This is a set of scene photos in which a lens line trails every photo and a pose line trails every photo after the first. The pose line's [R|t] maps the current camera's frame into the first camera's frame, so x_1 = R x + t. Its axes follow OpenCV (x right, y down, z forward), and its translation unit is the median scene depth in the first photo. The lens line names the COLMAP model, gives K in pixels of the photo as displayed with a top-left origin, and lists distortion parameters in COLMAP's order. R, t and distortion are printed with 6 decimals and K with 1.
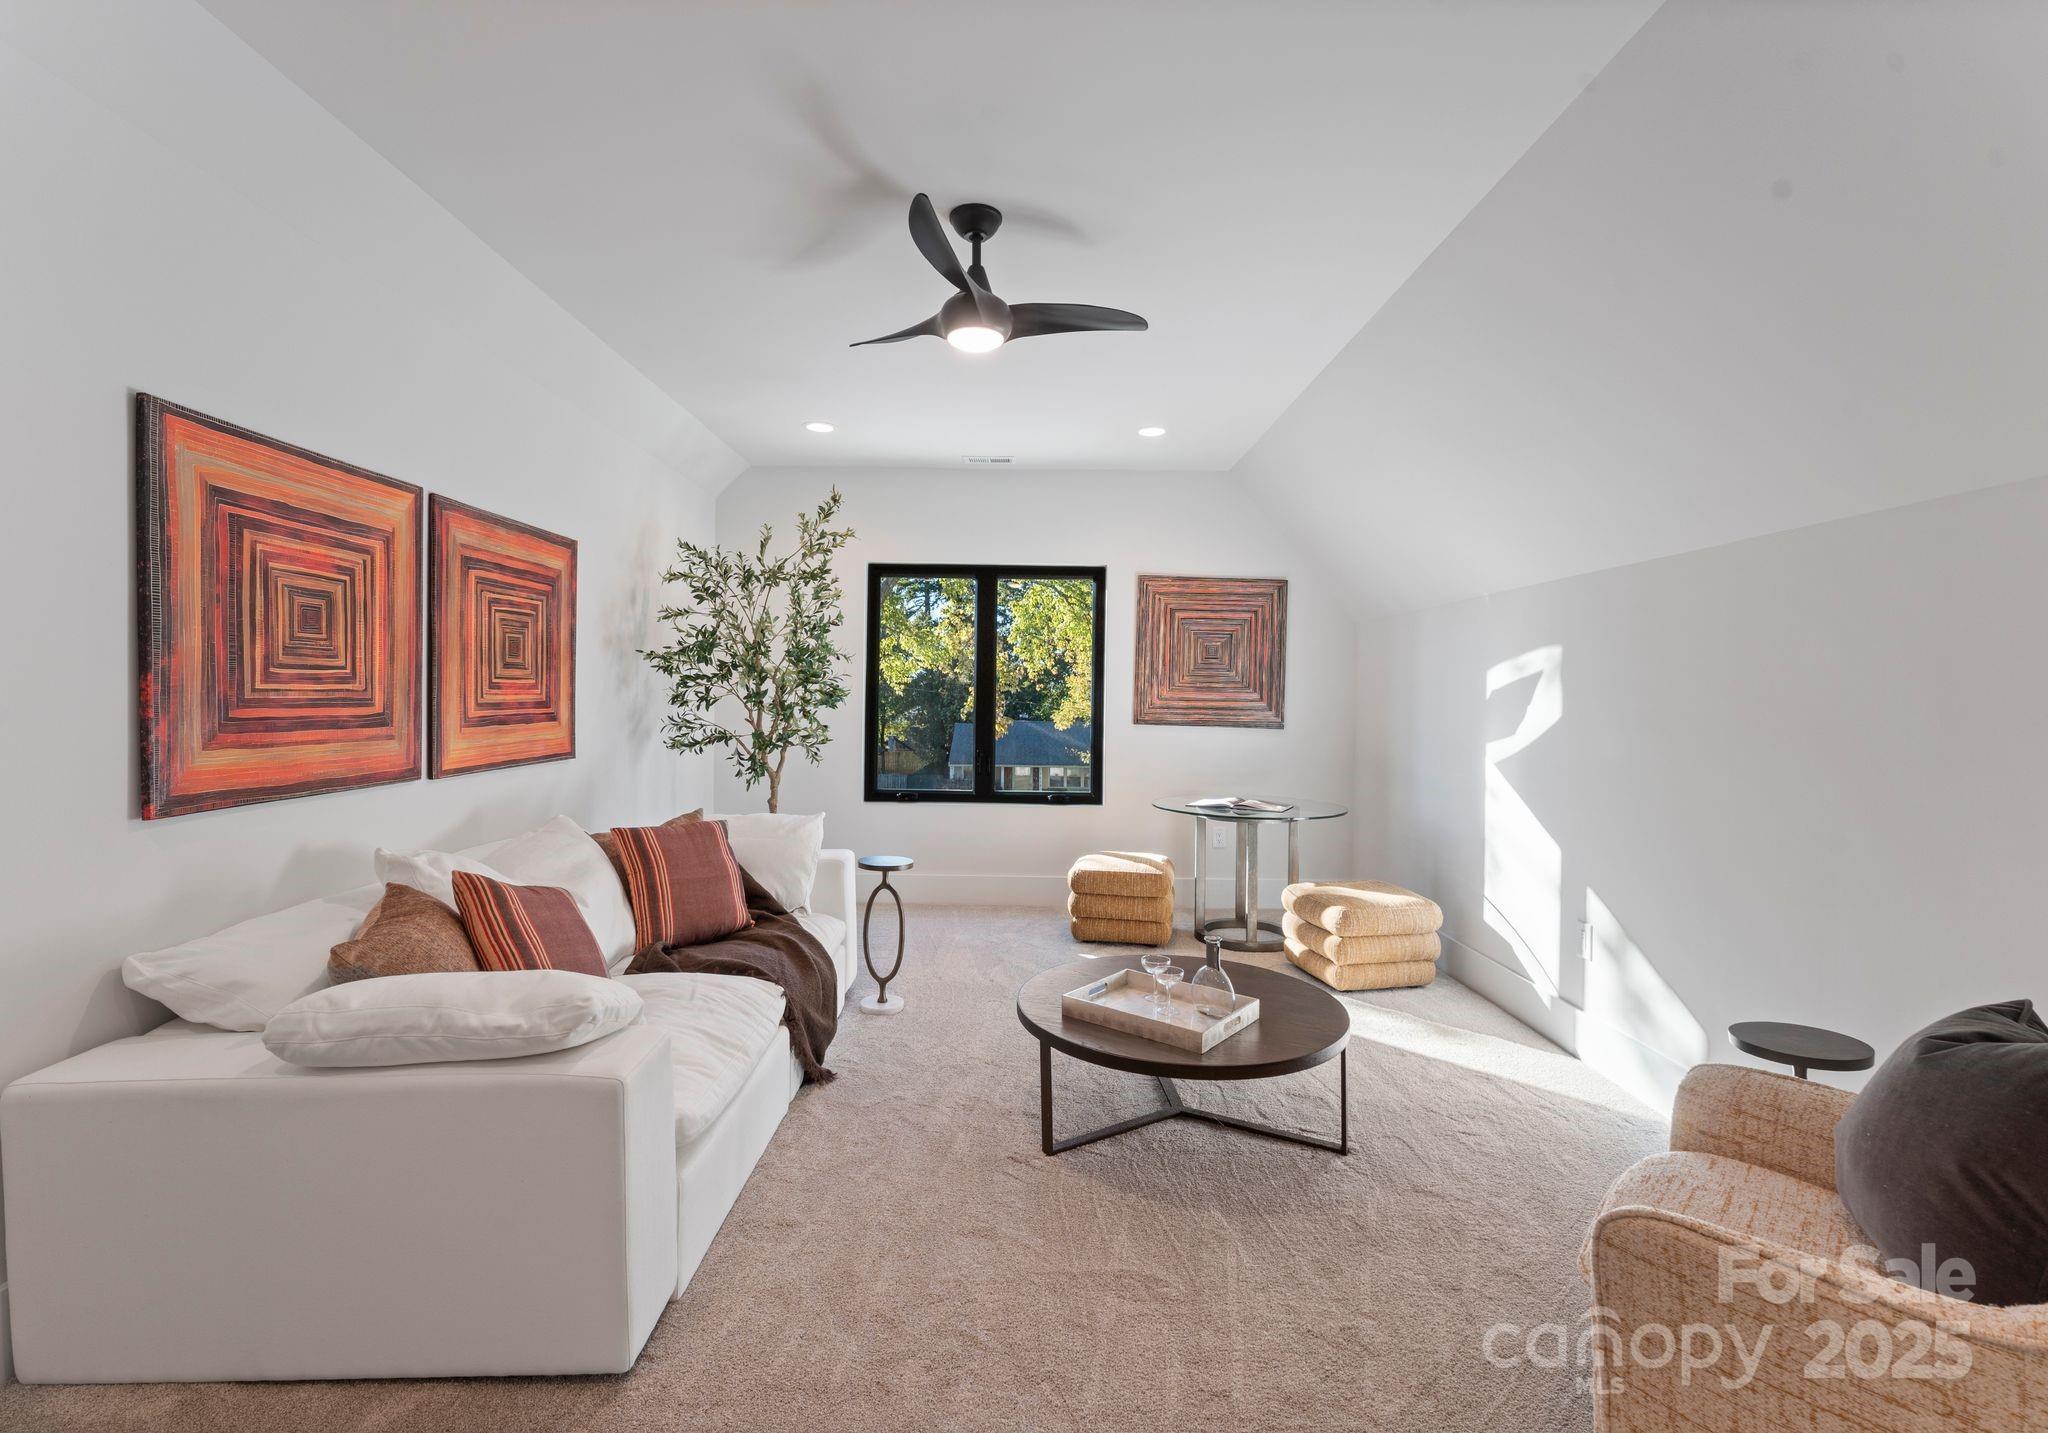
lens RADIAL K [[895.6, 0, 1024.0], [0, 895.6, 716.5], [0, 0, 1]] dist [0.000710, 0.000012]
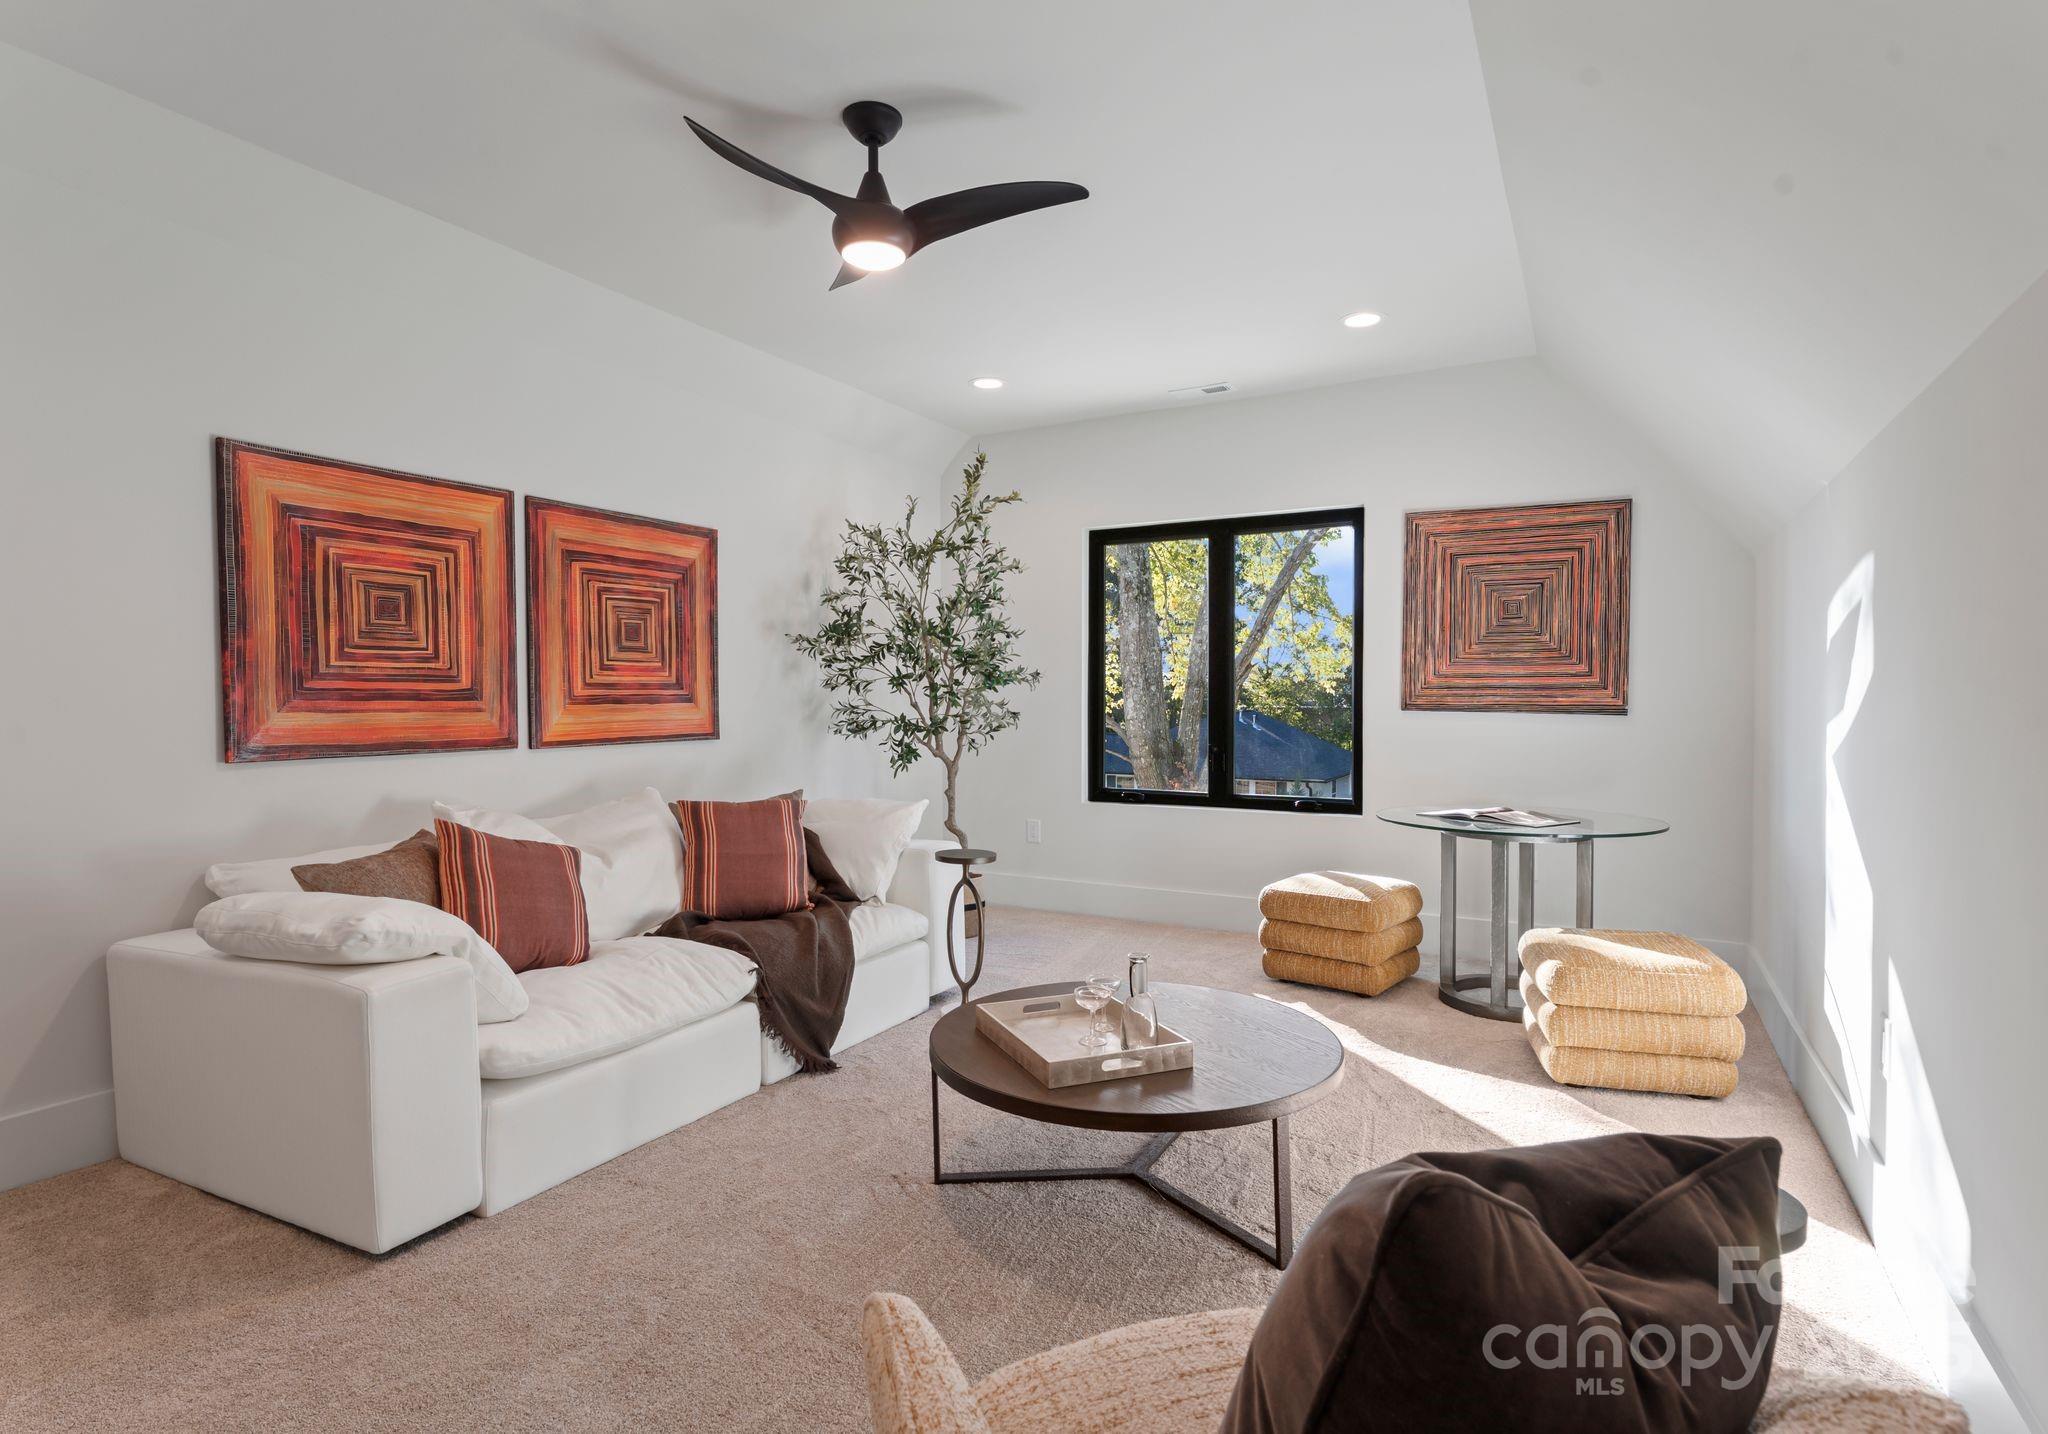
lens RADIAL K [[1041.9, 0, 1029.2], [0, 1041.9, 732.0], [0, 0, 1]] dist [0.006360, 0.000387]
pose [[0.880098, 0.001680, -0.474790, 0.469495], [0.001641, 0.999977, 0.006581, 0.037058], [0.474790, -0.006572, 0.880075, 0.125127]]
